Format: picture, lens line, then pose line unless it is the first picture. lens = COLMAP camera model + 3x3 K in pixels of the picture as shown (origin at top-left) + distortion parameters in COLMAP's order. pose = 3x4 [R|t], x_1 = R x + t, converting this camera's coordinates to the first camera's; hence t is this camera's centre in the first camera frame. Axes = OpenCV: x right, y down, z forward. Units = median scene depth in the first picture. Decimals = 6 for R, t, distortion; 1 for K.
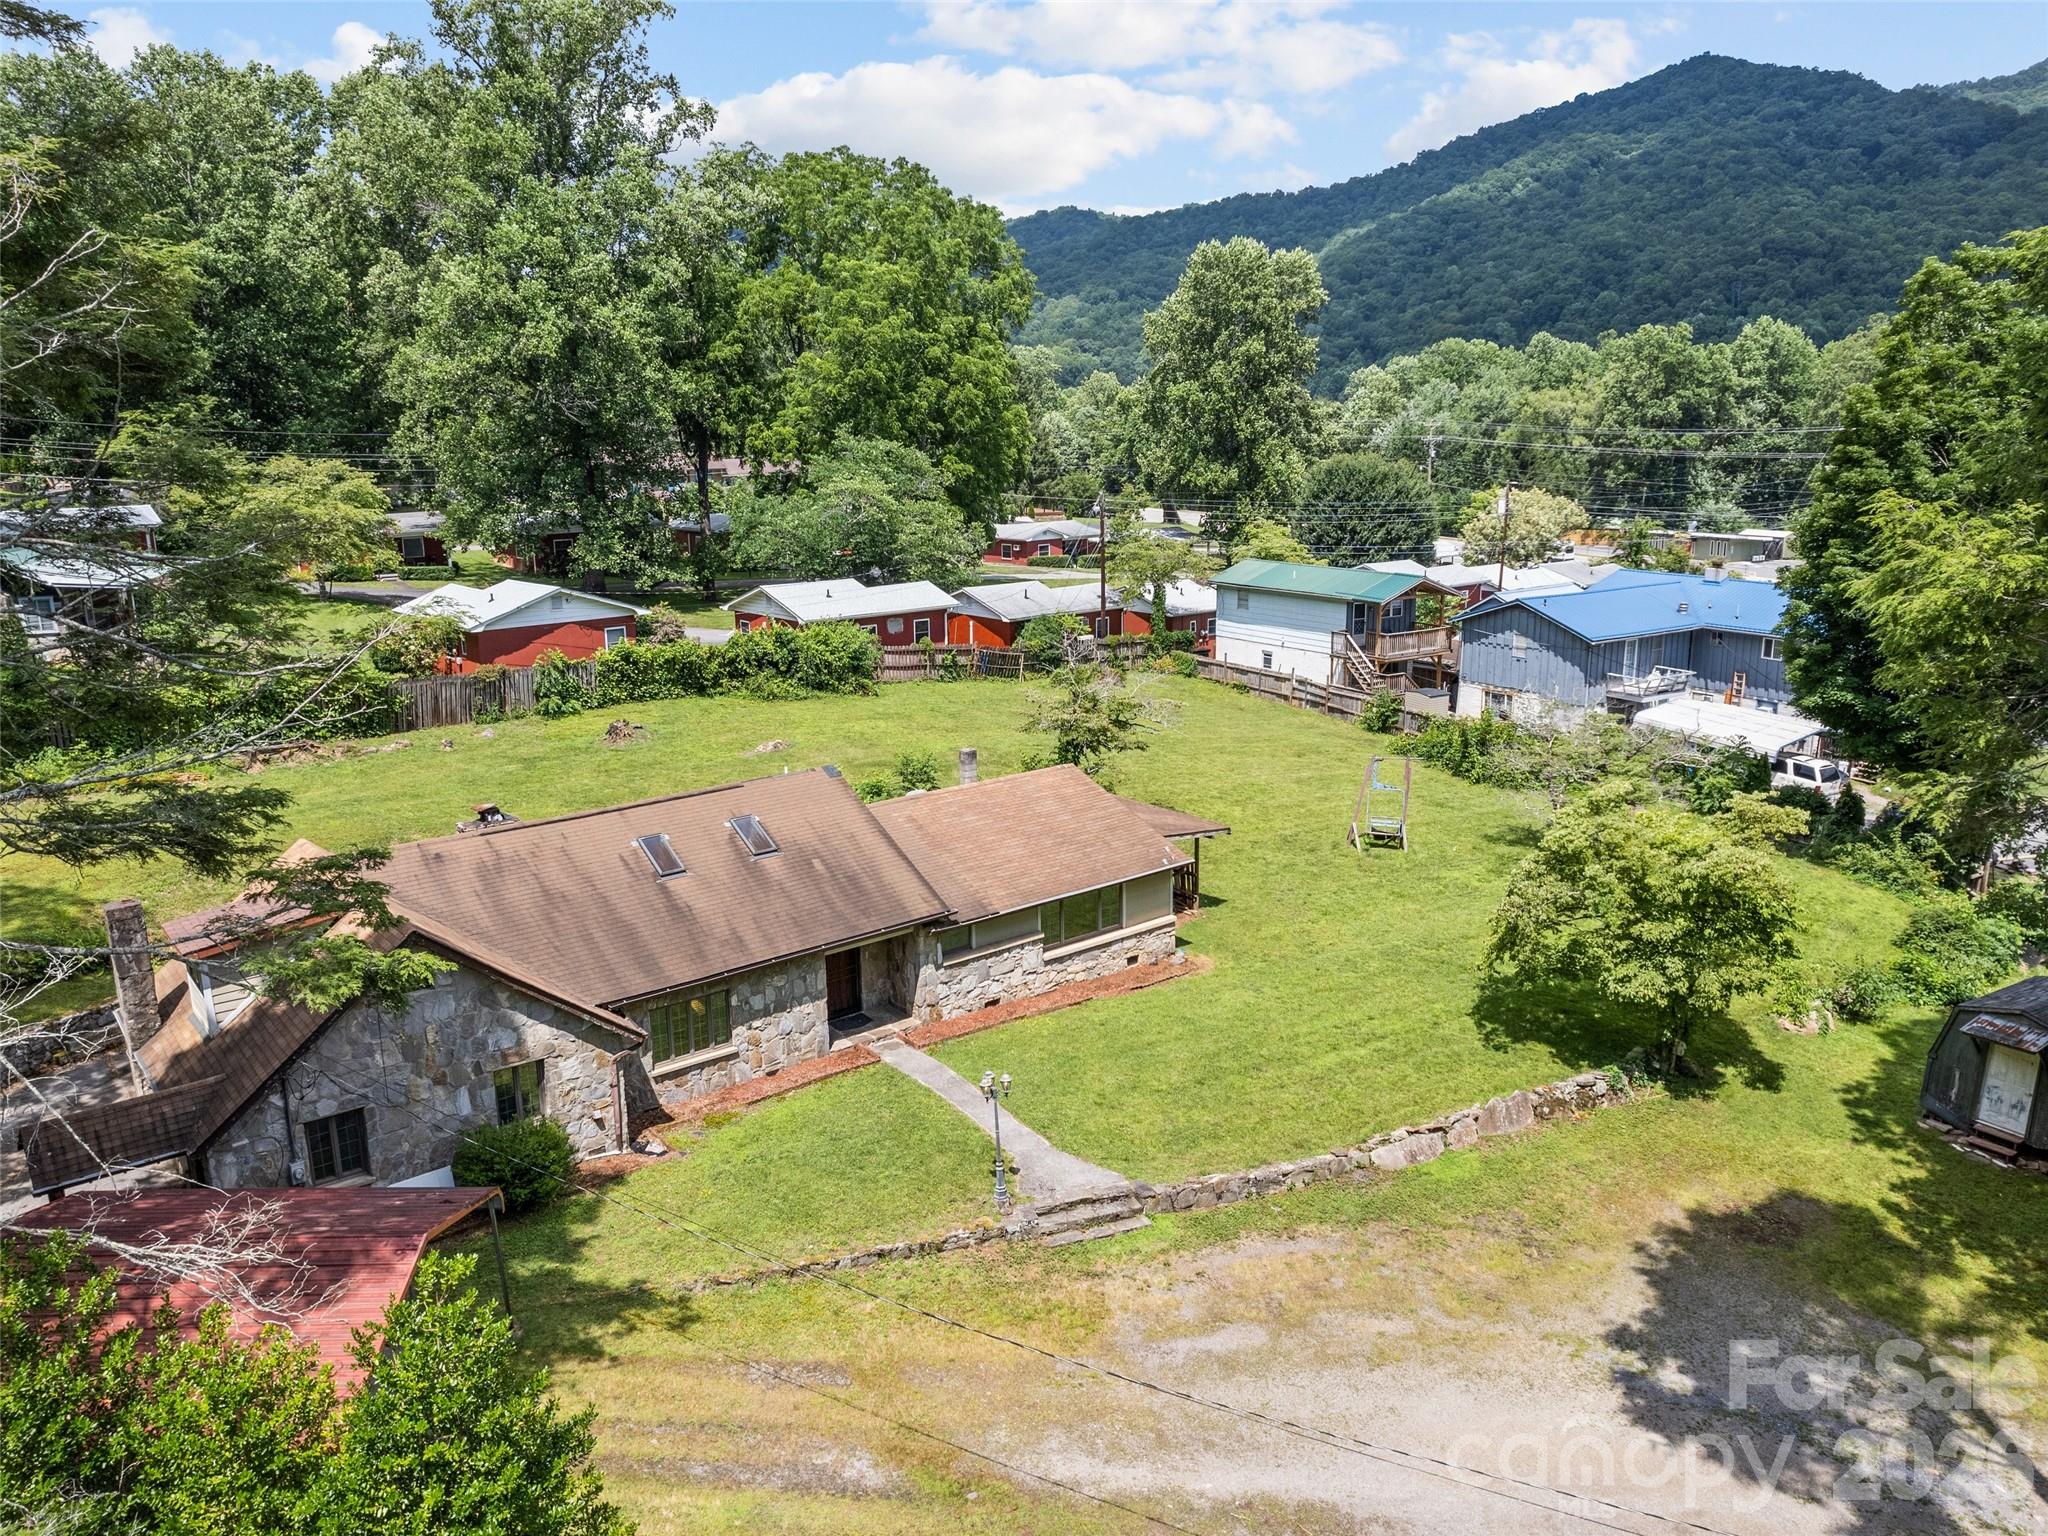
lens RADIAL K [[1474.7, 0, 1024.0], [0, 1474.7, 768.0], [0, 0, 1]] dist [-0.069182, 0.044062]
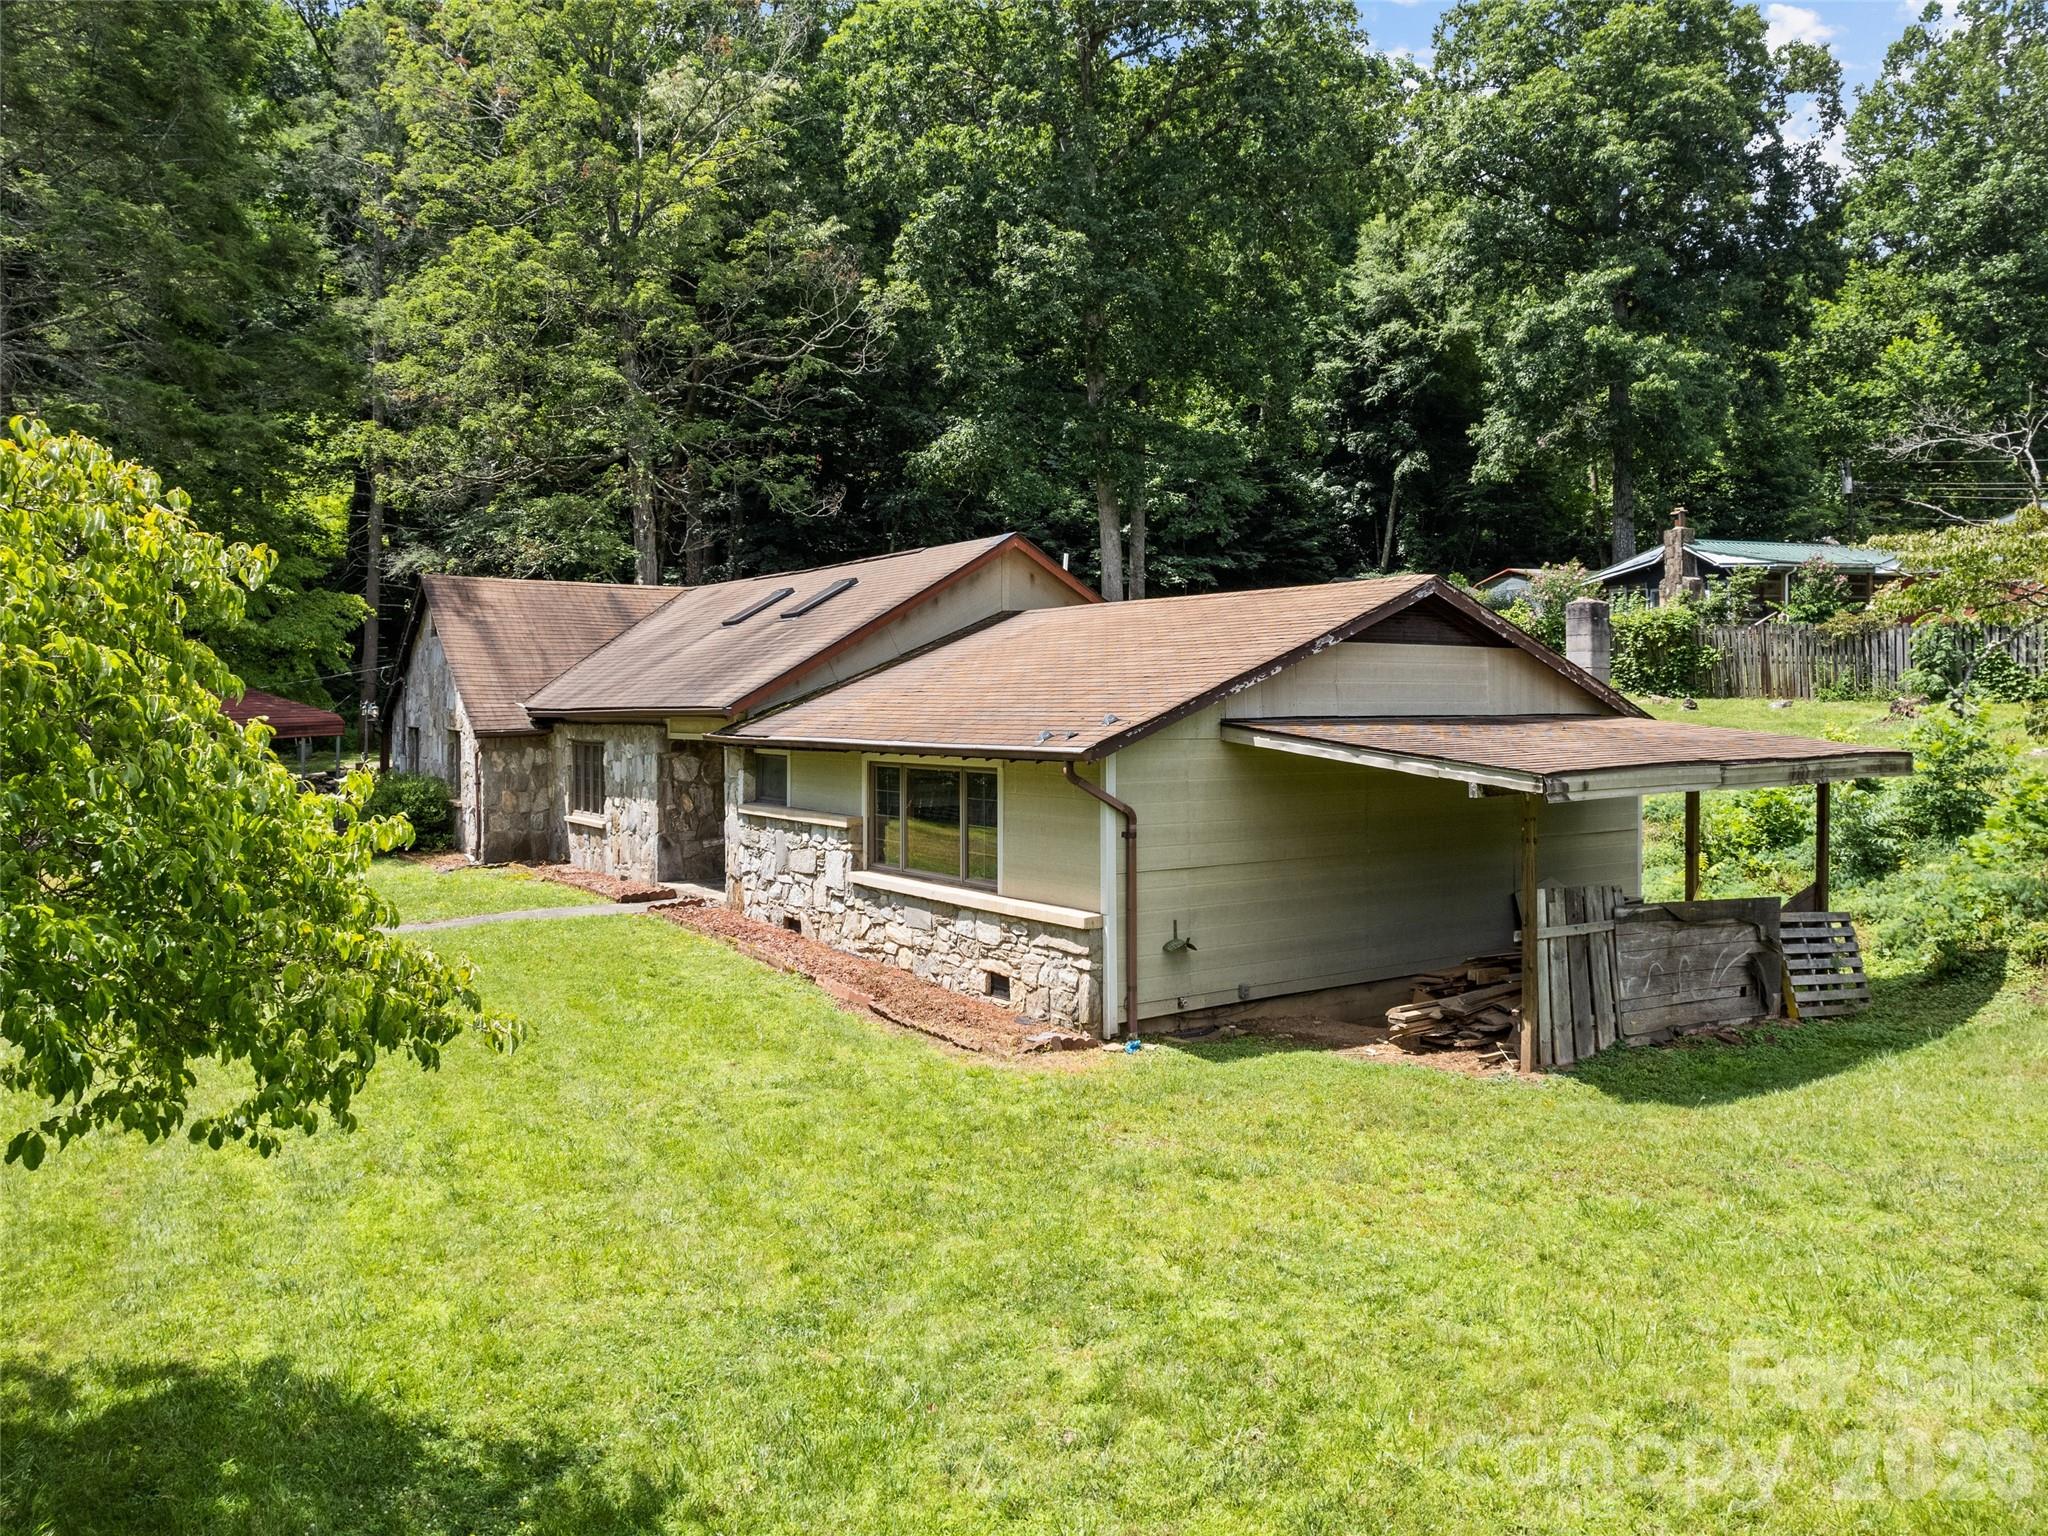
lens RADIAL K [[1503.3, 0, 1026.0], [0, 1503.3, 688.1], [0, 0, 1]] dist [-0.058100, 0.045309]
pose [[-0.070917, 0.003223, -0.997477, 0.536318], [-0.222948, 0.974645, 0.019000, 0.052622], [0.972247, 0.223733, -0.068400, 1.169989]]
